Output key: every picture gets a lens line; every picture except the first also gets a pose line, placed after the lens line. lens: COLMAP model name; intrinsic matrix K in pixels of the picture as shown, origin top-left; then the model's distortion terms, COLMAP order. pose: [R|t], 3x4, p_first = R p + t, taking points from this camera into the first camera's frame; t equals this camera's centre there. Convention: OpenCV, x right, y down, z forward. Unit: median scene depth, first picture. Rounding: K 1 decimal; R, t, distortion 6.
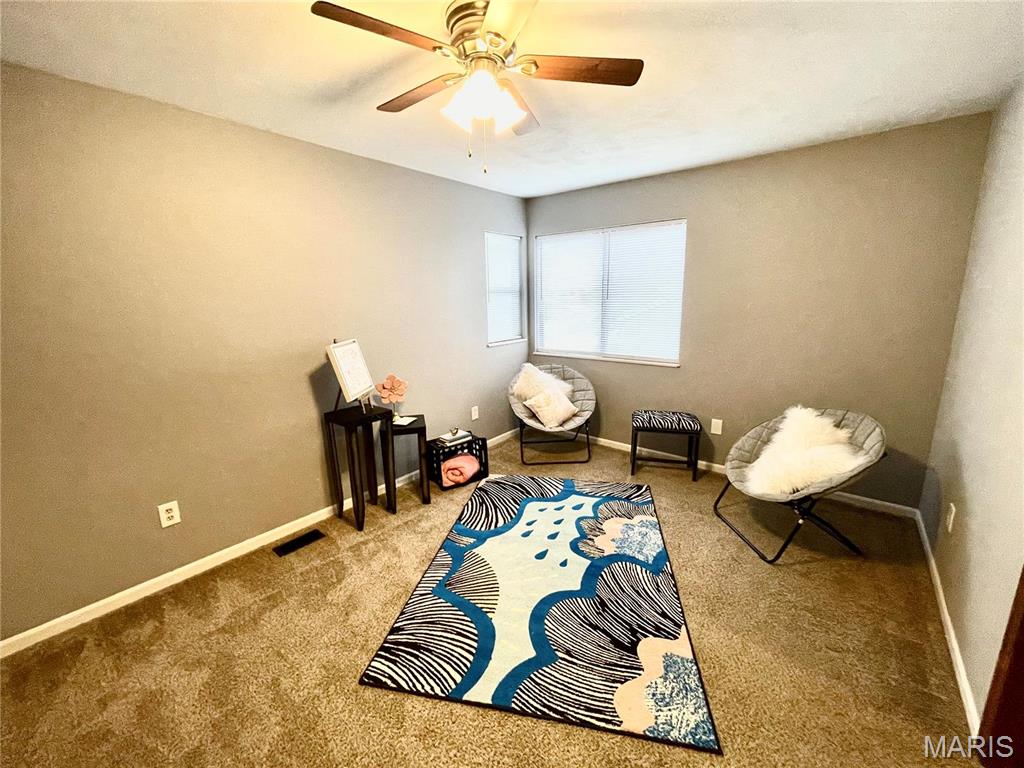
lens RADIAL K [[413.8, 0, 511.2], [0, 413.8, 382.4], [0, 0, 1]] dist [-0.003933, 0.001258]
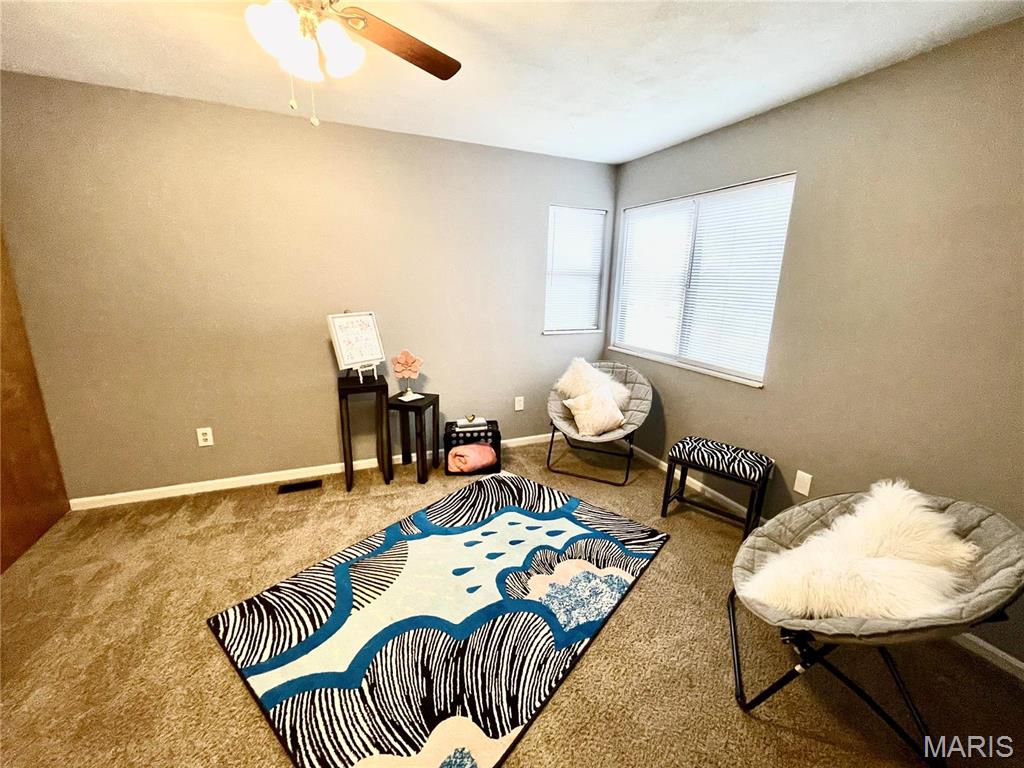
lens RADIAL K [[413.8, 0, 513.6], [0, 413.8, 383.0], [0, 0, 1]] dist [-0.003933, 0.001258]
pose [[0.885569, 0.149329, -0.439851, 0.453468], [-0.134768, 0.988785, 0.064360, -0.045571], [0.444529, 0.002283, 0.895762, 0.236097]]
